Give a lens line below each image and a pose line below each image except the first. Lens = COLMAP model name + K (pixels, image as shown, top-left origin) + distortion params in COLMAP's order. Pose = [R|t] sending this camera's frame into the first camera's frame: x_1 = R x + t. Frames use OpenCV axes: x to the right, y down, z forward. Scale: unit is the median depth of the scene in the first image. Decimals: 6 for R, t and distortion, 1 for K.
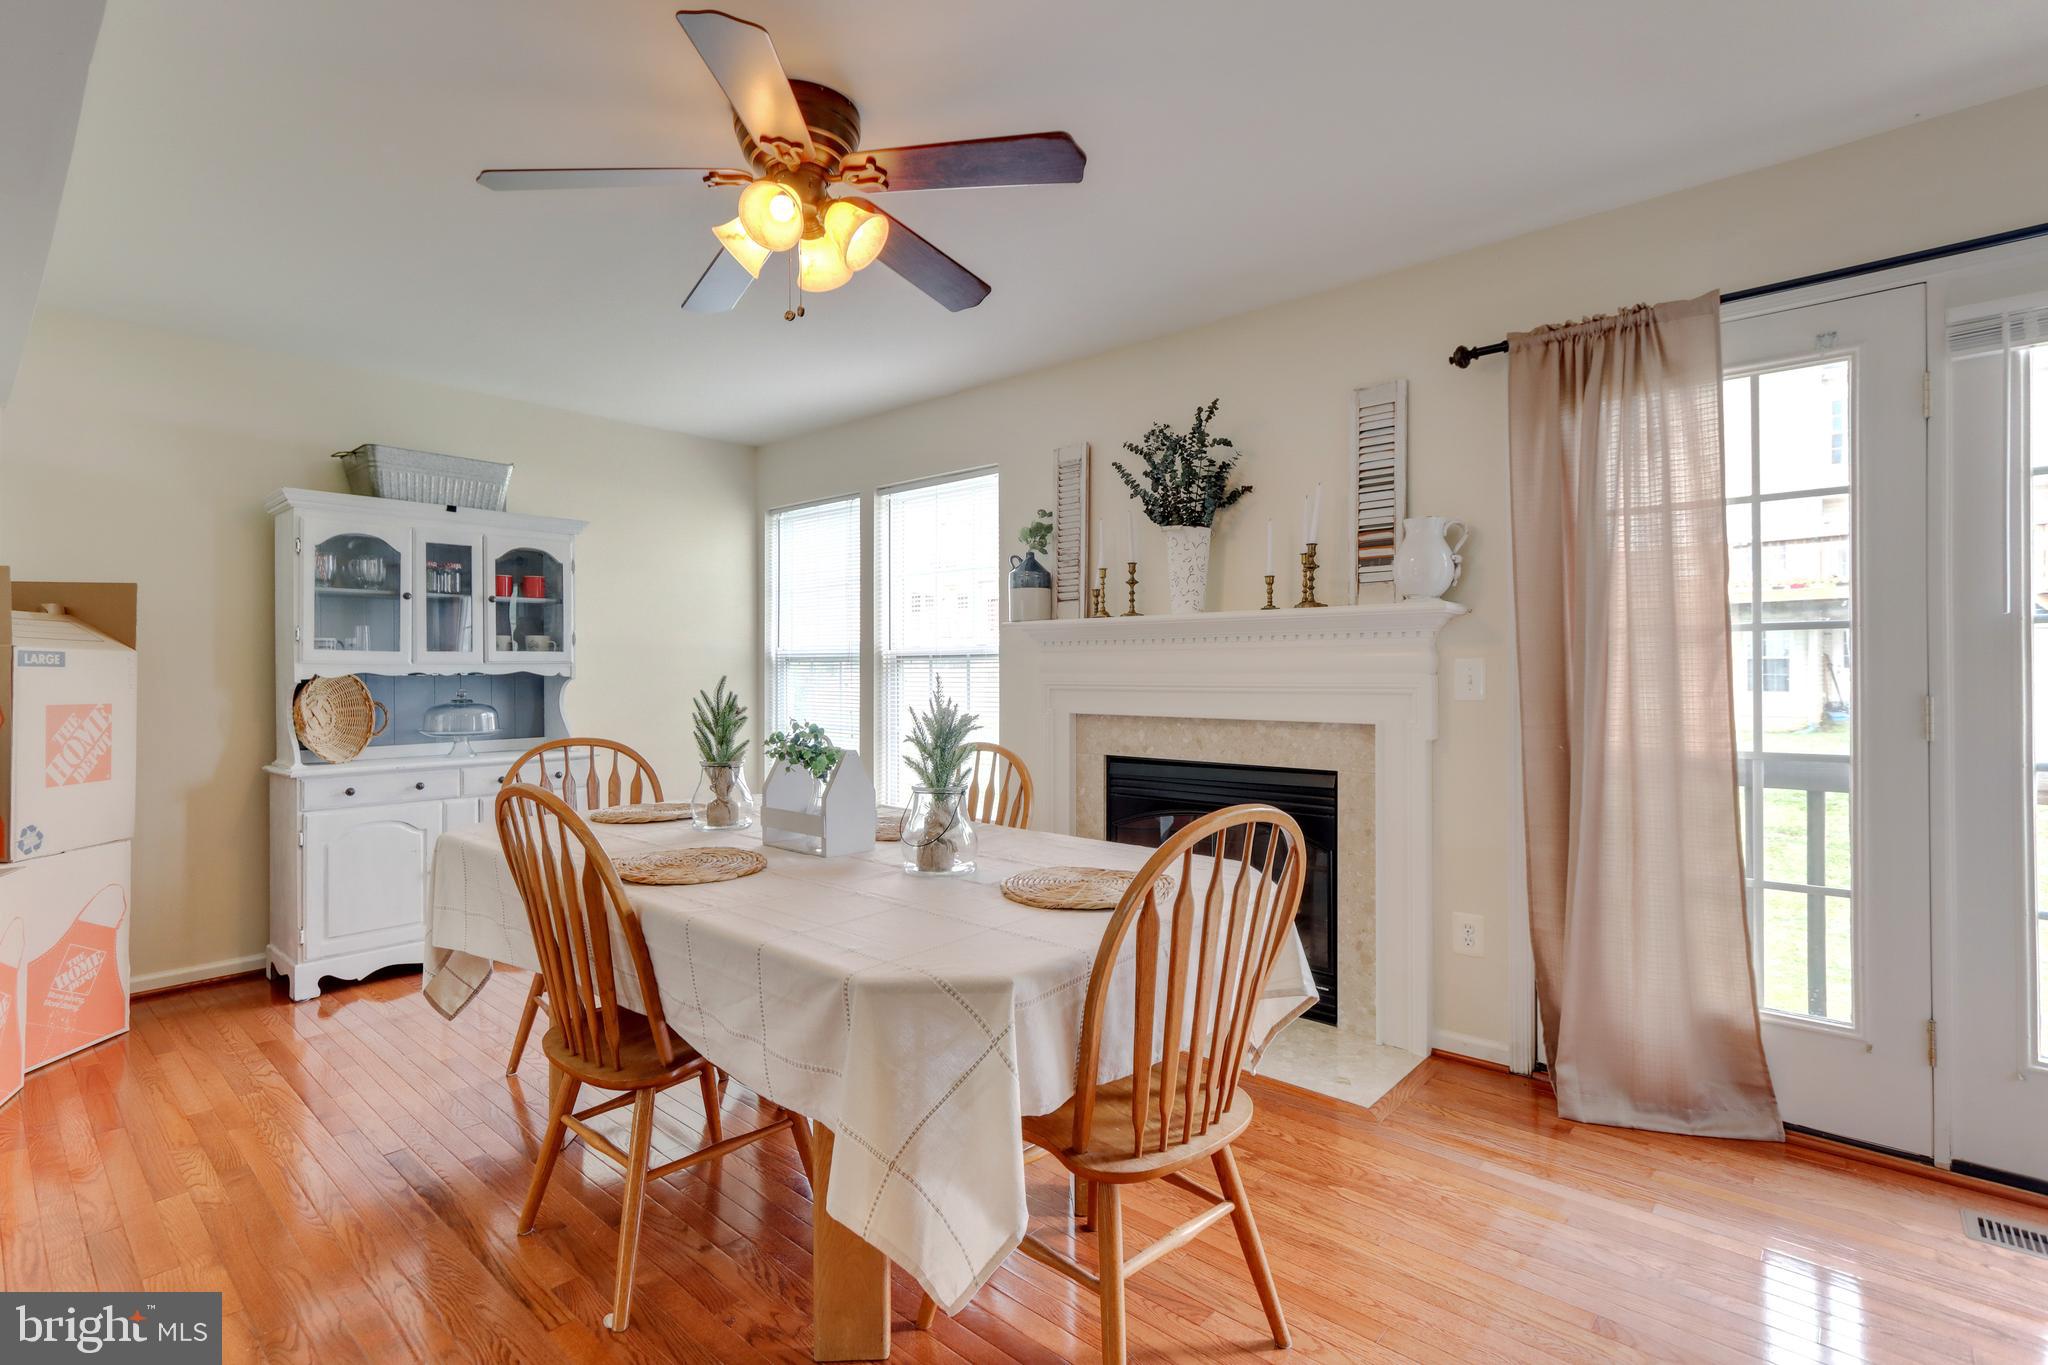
lens RADIAL K [[954.9, 0, 1020.4], [0, 954.9, 668.8], [0, 0, 1]] dist [0.008482, 0.001151]
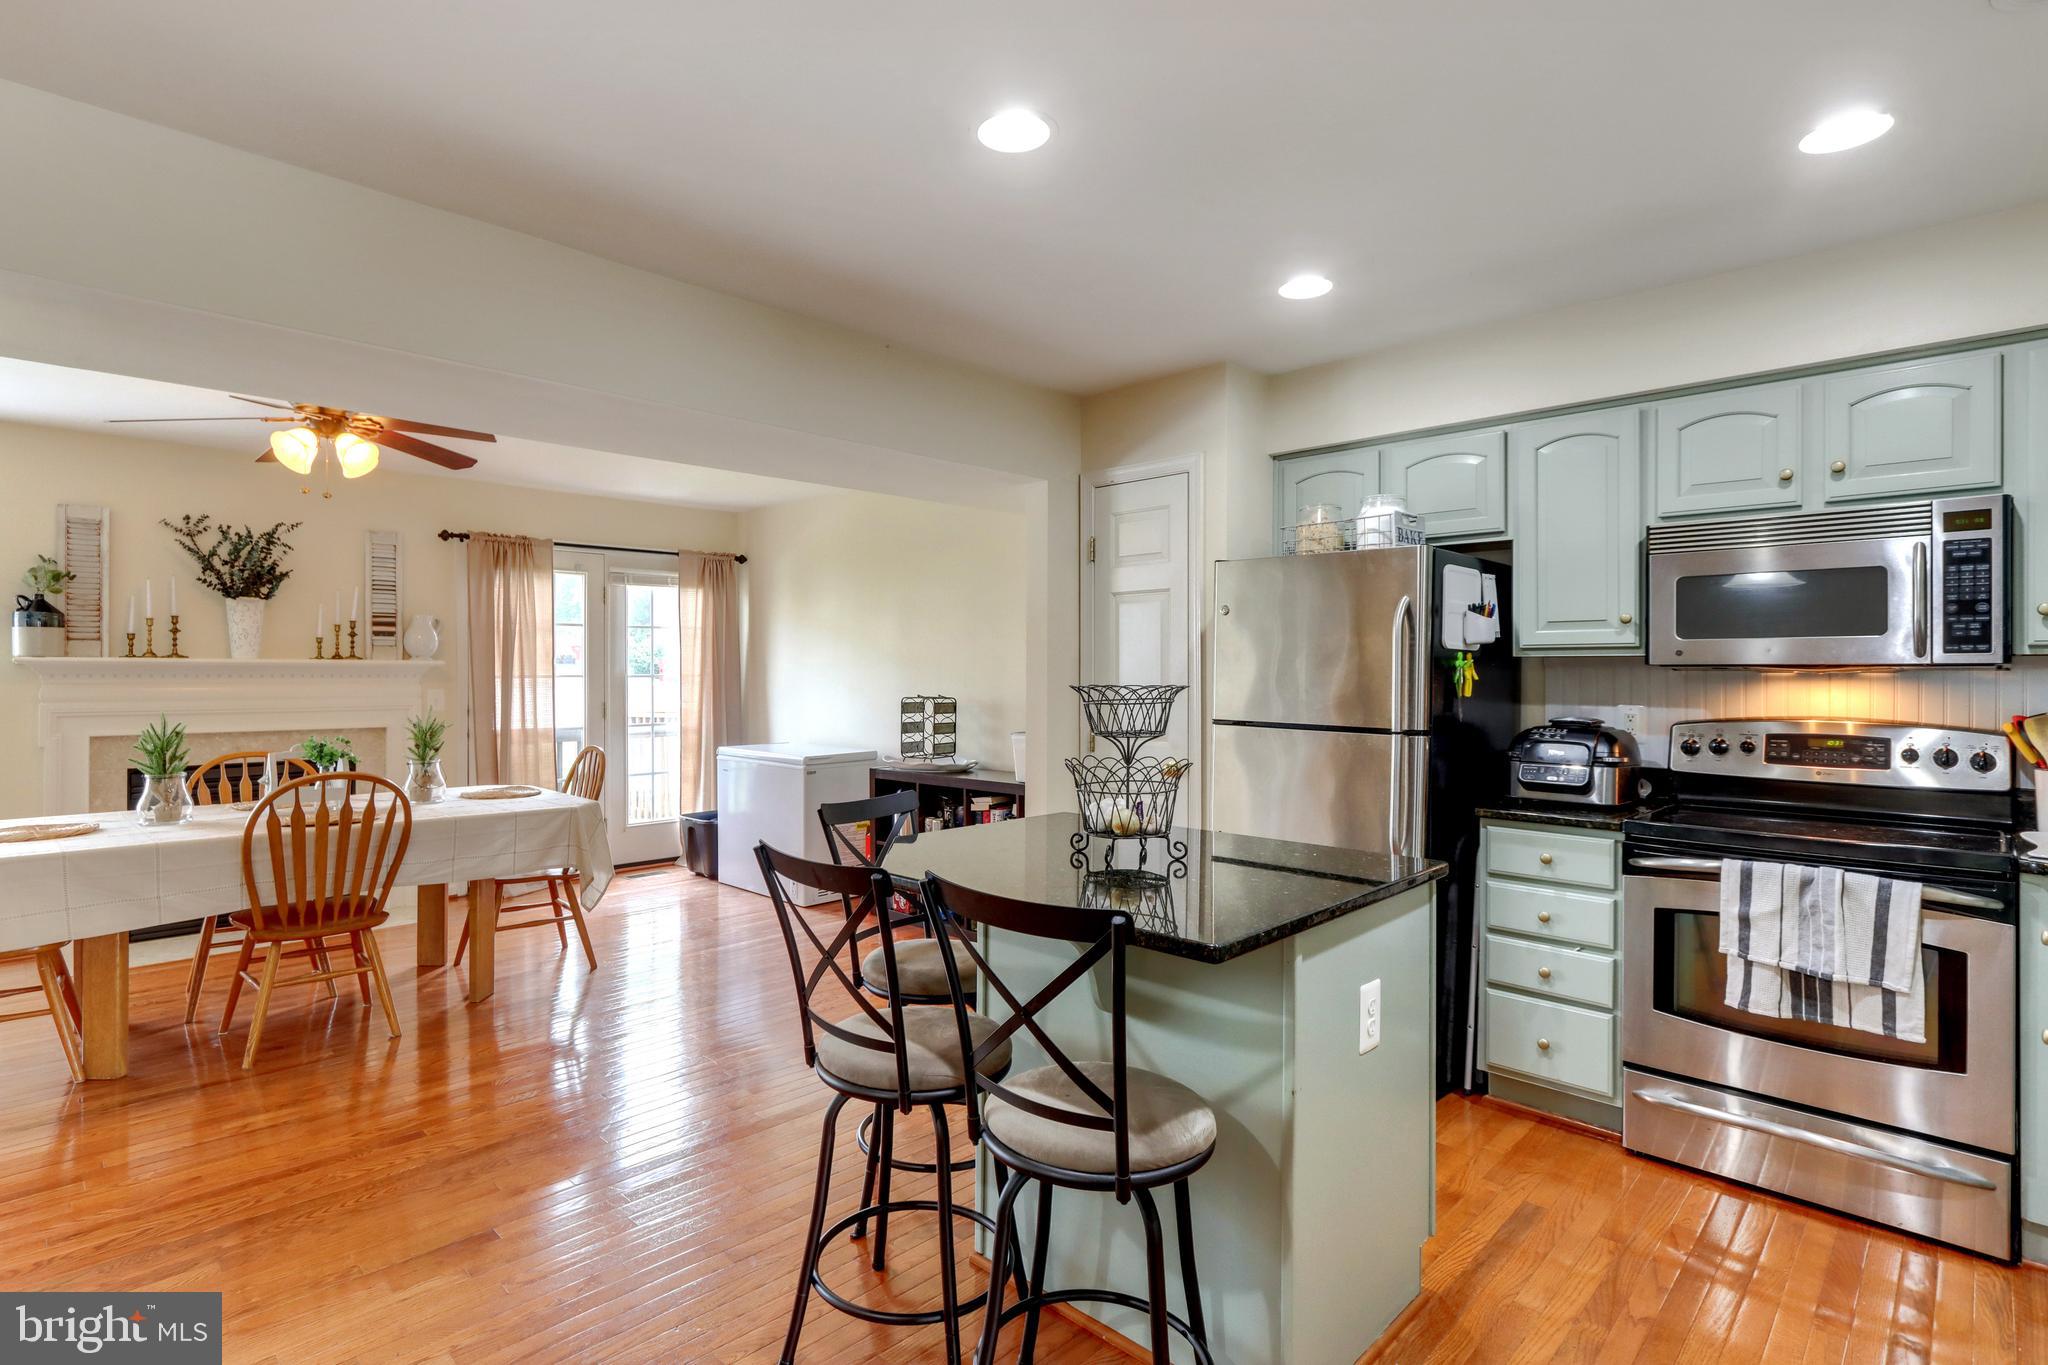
lens RADIAL K [[1014.4, 0, 1009.7], [0, 1014.4, 676.6], [0, 0, 1]] dist [-0.000796, 0.002563]
pose [[0.032360, -0.000223, 0.999476, -1.612079], [-0.001523, 0.999999, 0.000272, -0.041465], [-0.999475, -0.001531, 0.032360, -0.219977]]
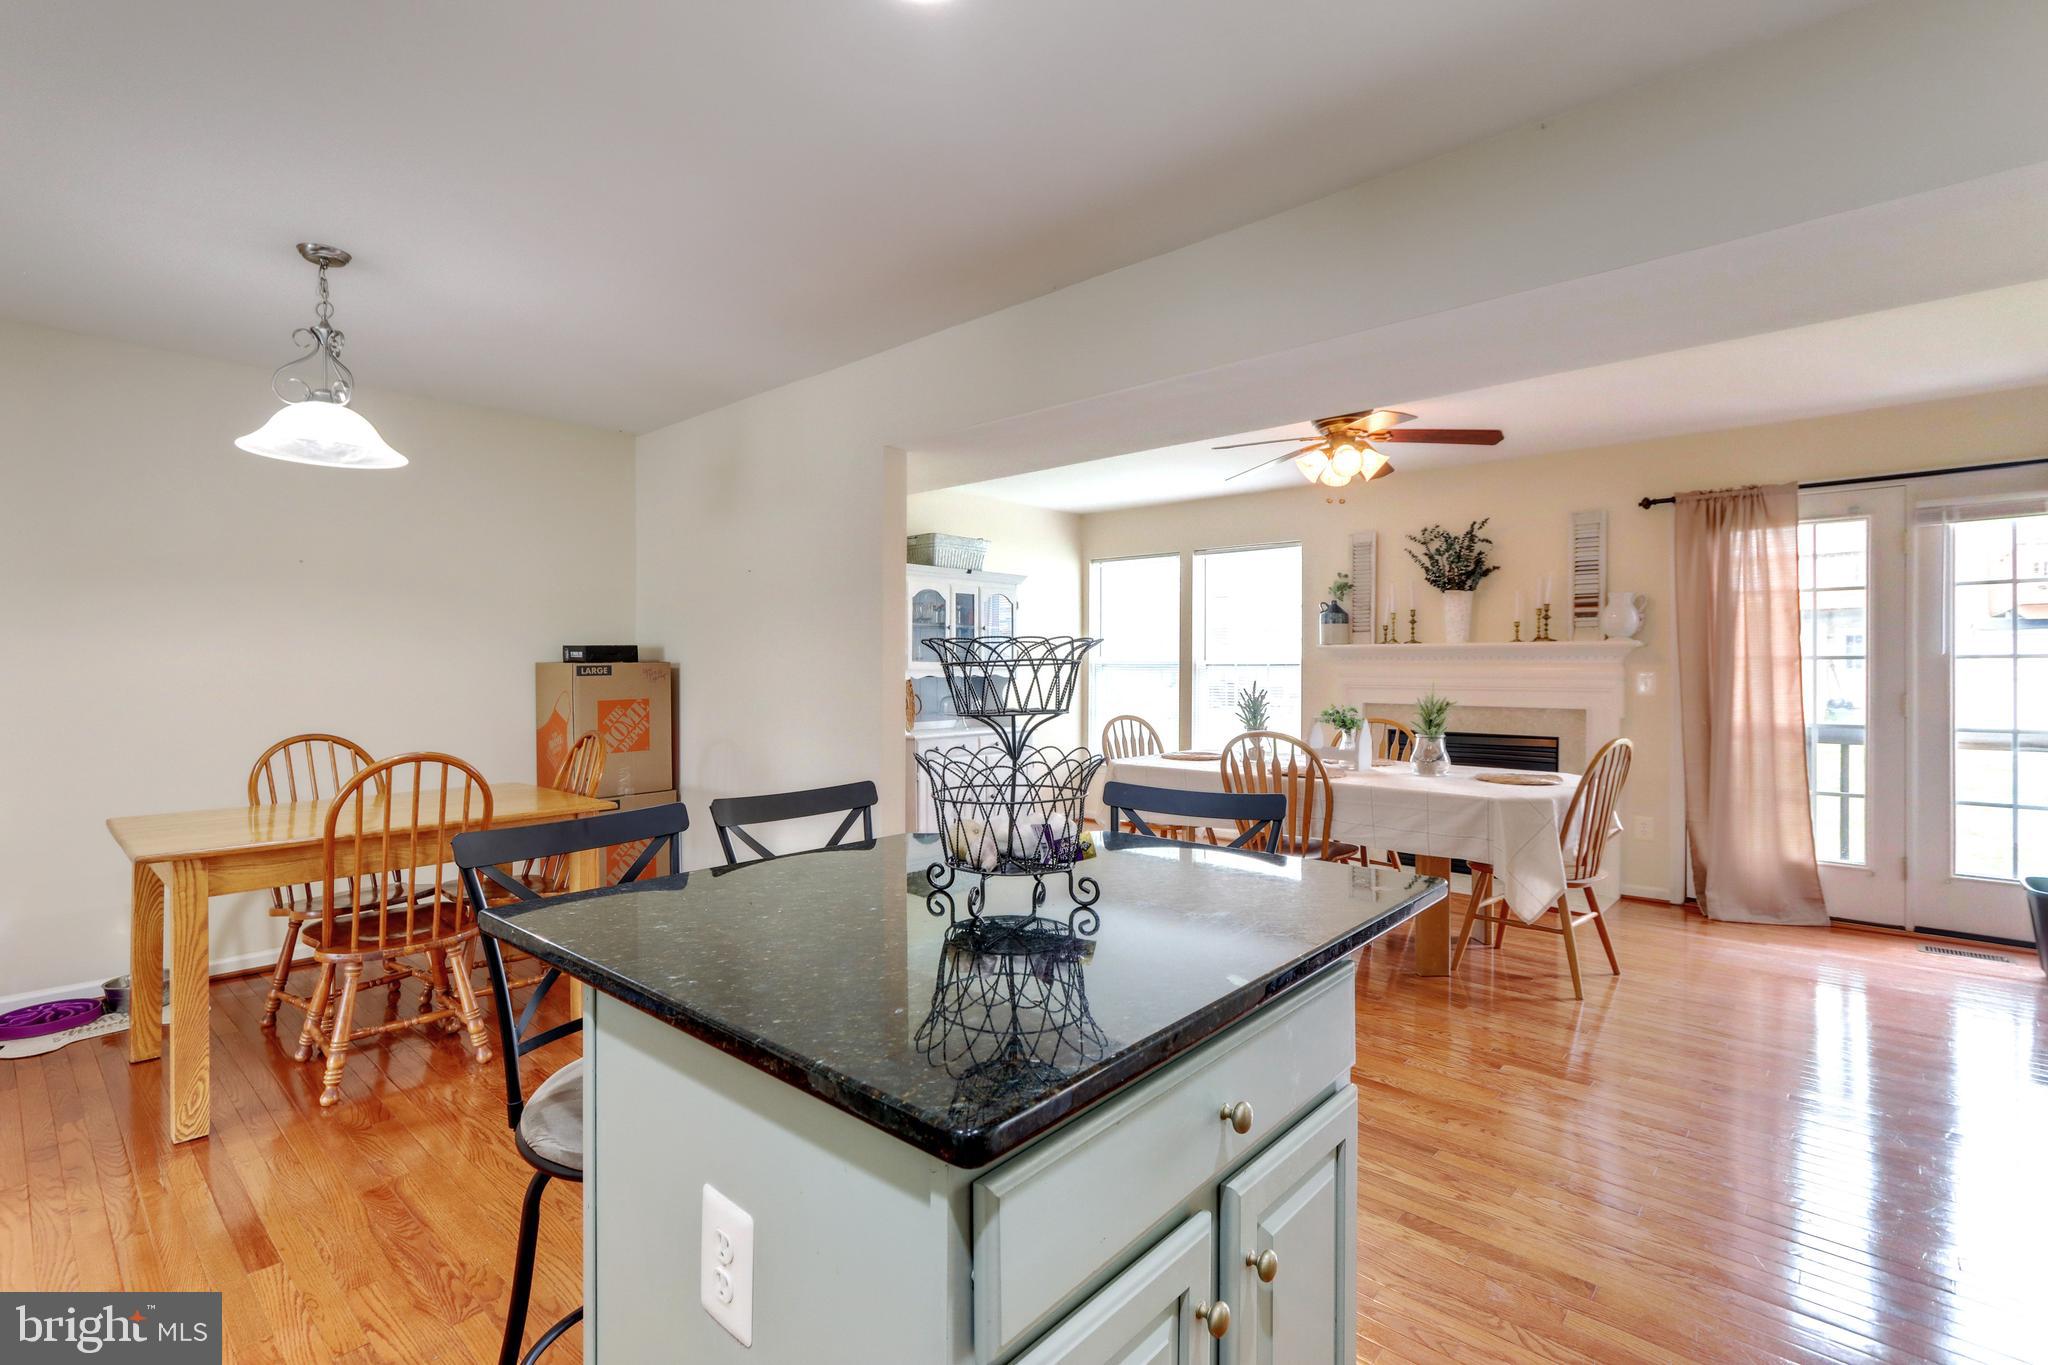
lens RADIAL K [[954.9, 0, 1013.1], [0, 954.9, 670.3], [0, 0, 1]] dist [0.008482, 0.001151]
pose [[0.999990, 0.003948, -0.002243, -0.736328], [-0.003936, 0.999979, 0.005075, -0.019351], [0.002263, -0.005066, 0.999985, -0.816036]]
